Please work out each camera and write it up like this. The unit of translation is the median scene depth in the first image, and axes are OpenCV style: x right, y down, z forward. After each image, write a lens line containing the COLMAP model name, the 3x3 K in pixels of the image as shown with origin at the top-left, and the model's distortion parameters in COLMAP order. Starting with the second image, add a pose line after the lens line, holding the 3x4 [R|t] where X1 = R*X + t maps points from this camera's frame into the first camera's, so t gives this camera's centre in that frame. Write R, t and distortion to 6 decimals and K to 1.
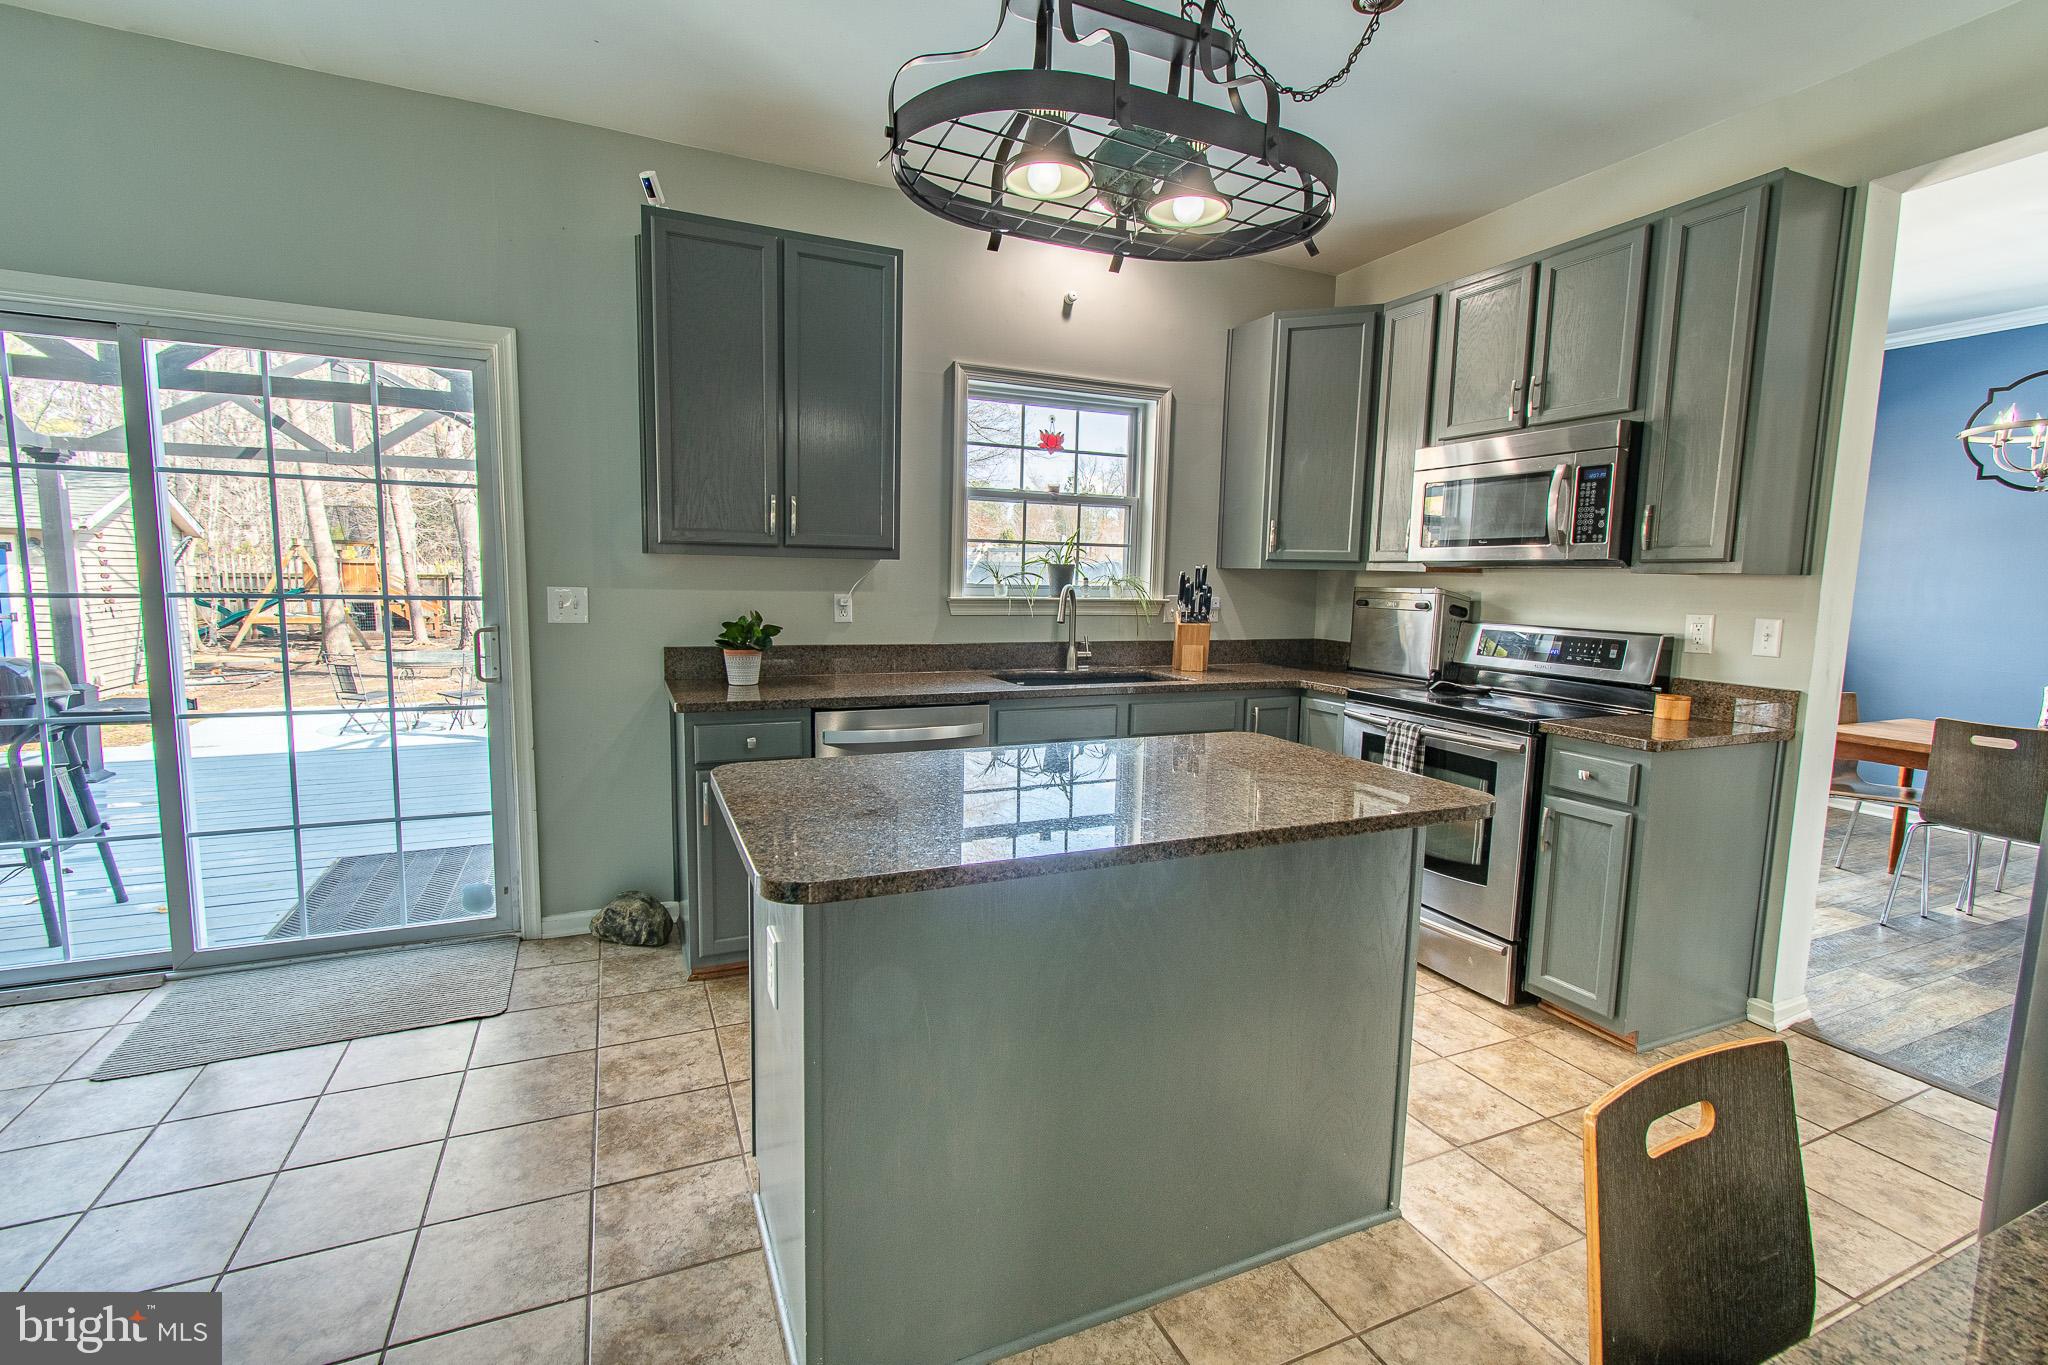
lens RADIAL K [[902.3, 0, 1021.7], [0, 902.3, 676.7], [0, 0, 1]] dist [0.003843, -0.001277]
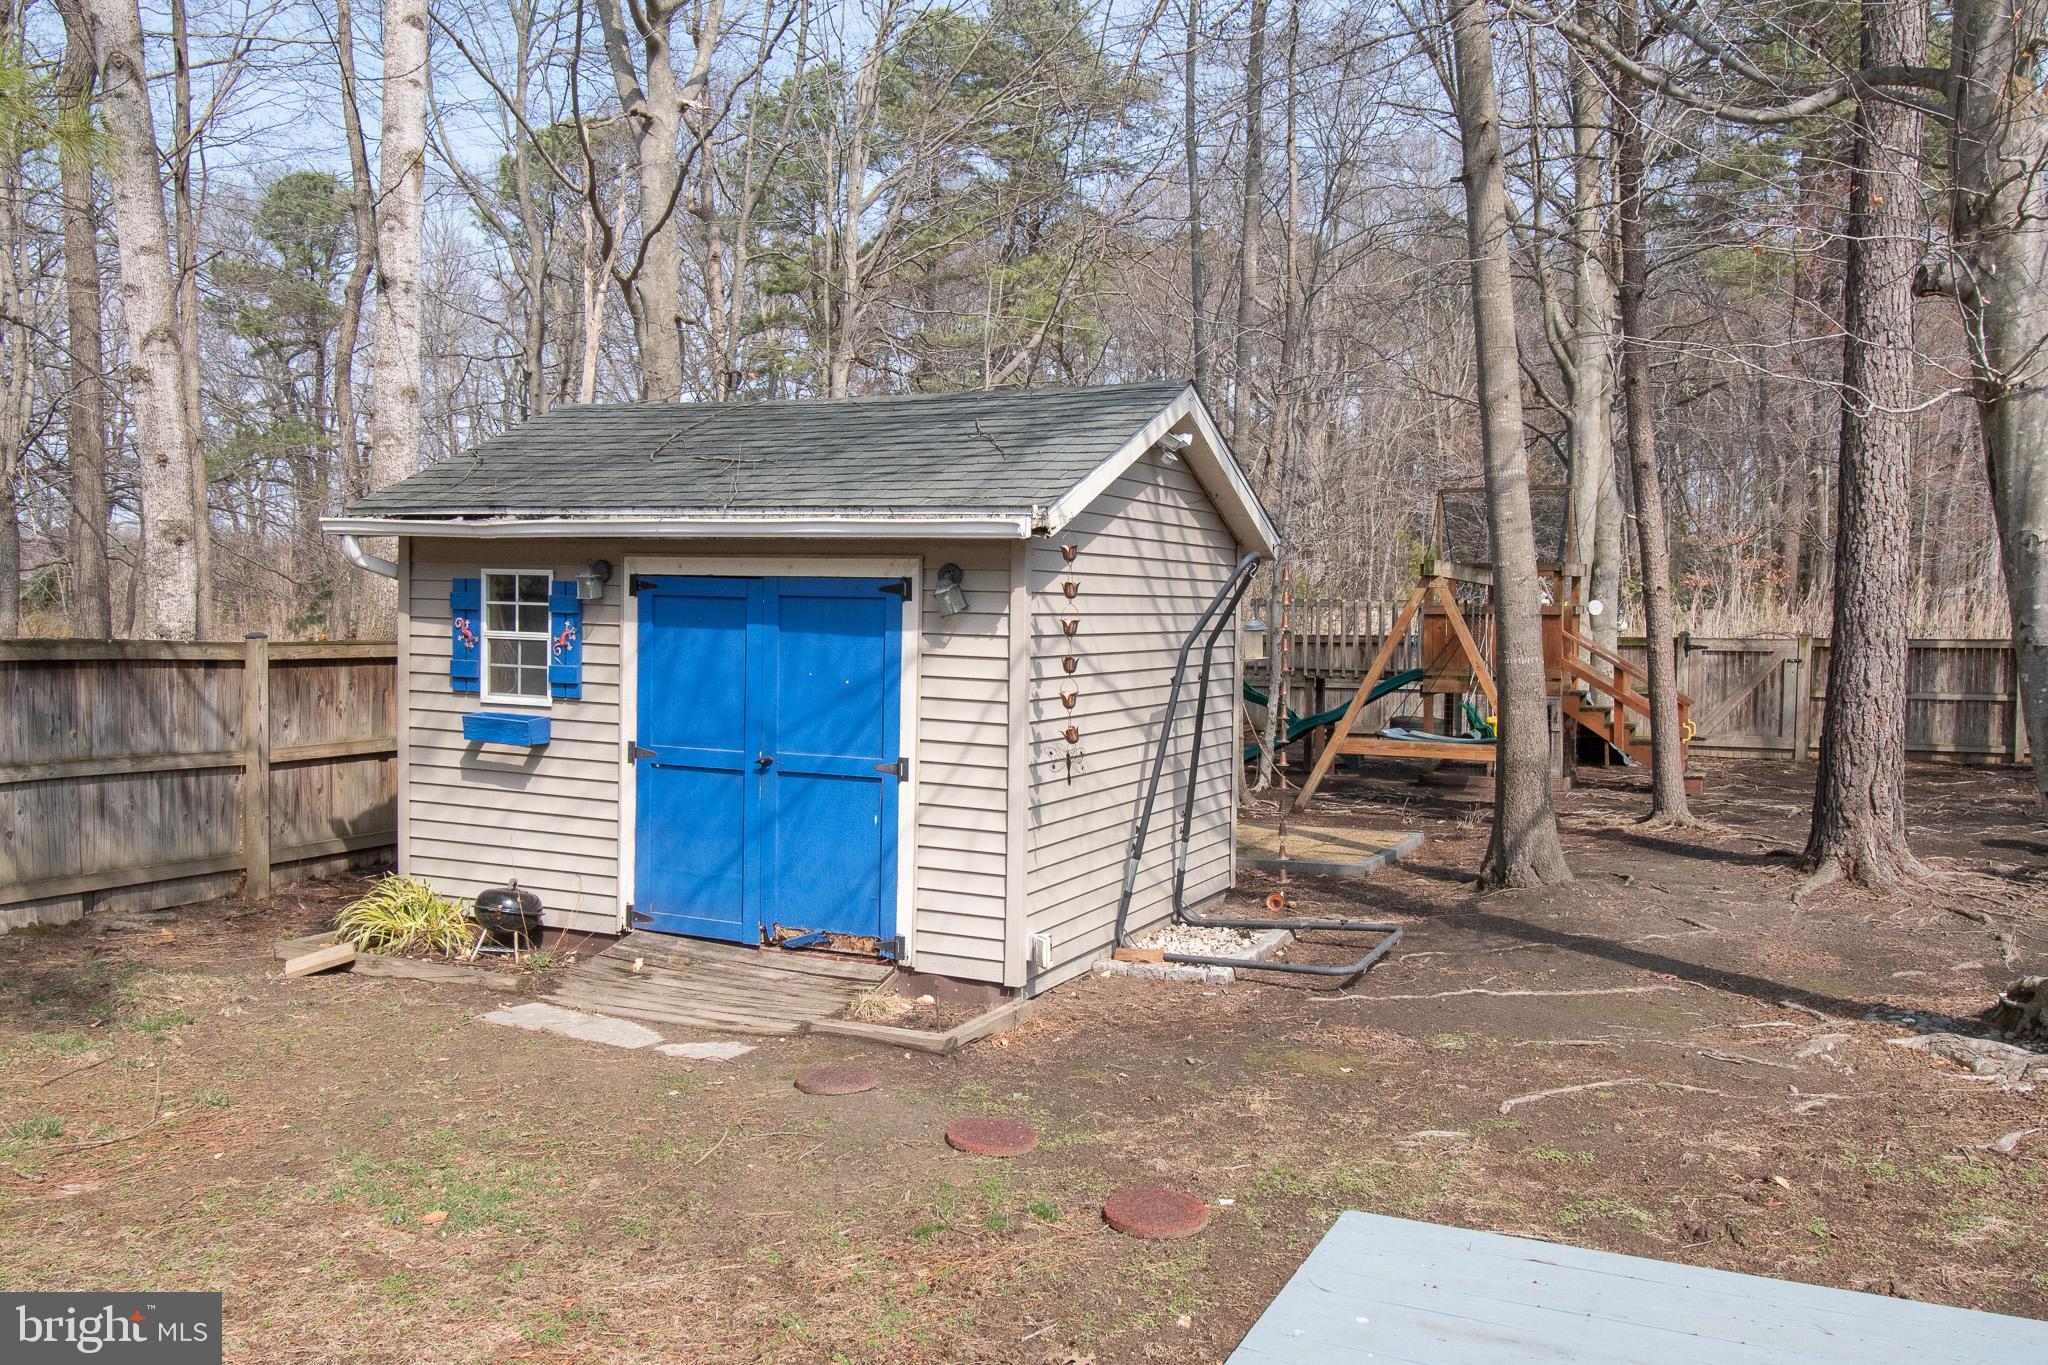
lens RADIAL K [[1681.2, 0, 1024.0], [0, 1681.2, 682.5], [0, 0, 1]] dist [-0.003330, 0.003831]
pose [[0.651443, 0.023010, -0.758348, -1.730242], [-0.083081, 0.995693, -0.041157, -0.251054], [0.754135, 0.089816, 0.650549, 1.834714]]
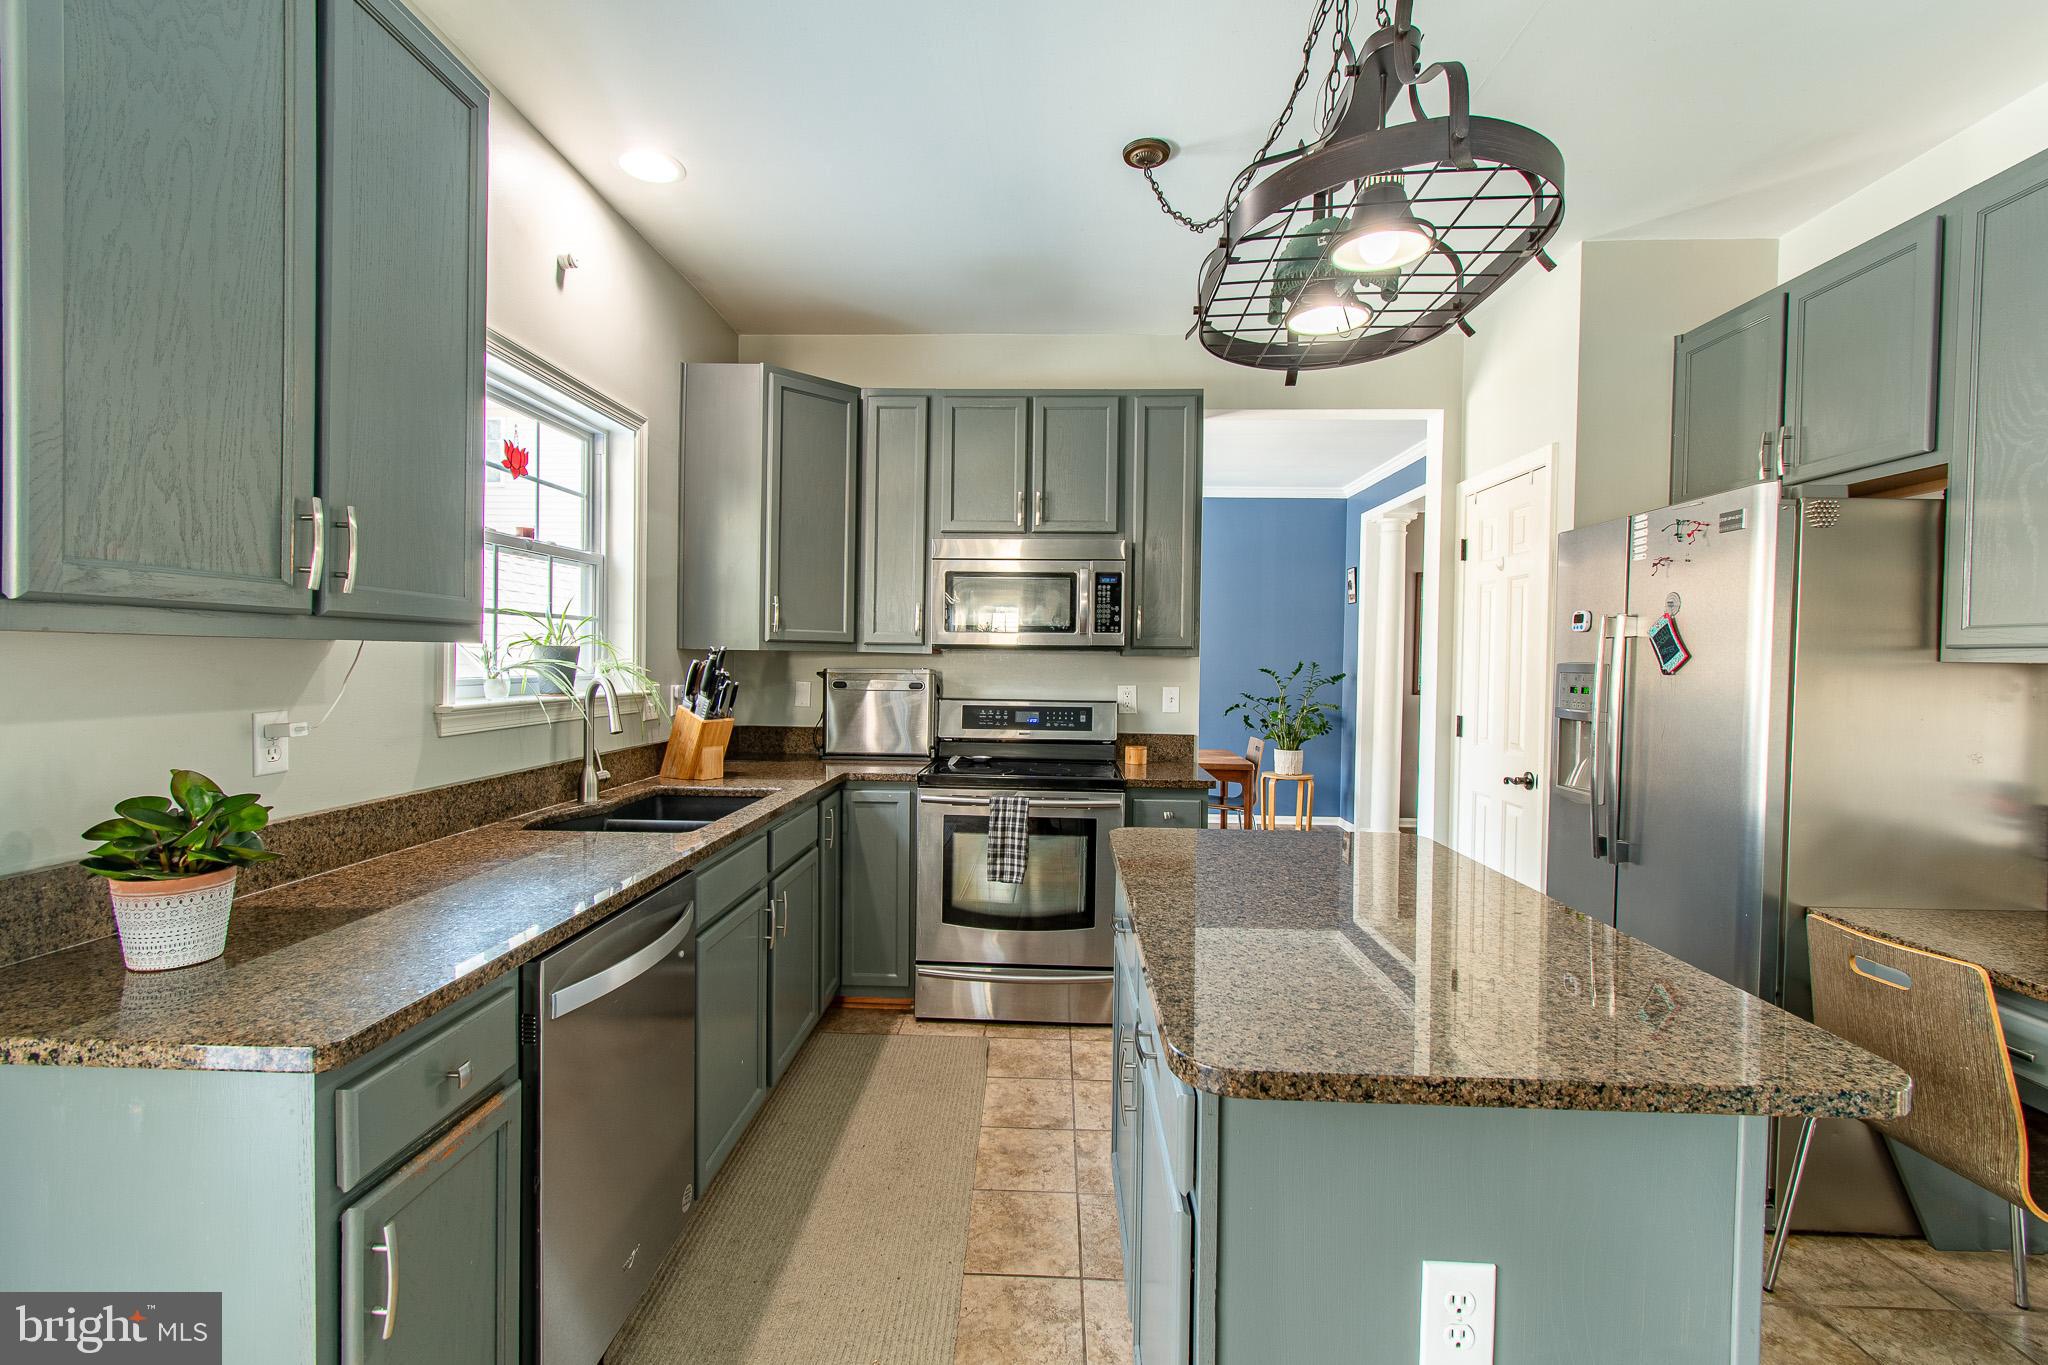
lens RADIAL K [[896.8, 0, 1017.7], [0, 896.8, 682.0], [0, 0, 1]] dist [0.001733, -0.000199]
pose [[0.447105, -0.037578, 0.893692, -0.427748], [0.097568, 0.995204, -0.006966, -0.064725], [-0.889144, 0.090310, 0.448628, 0.432249]]
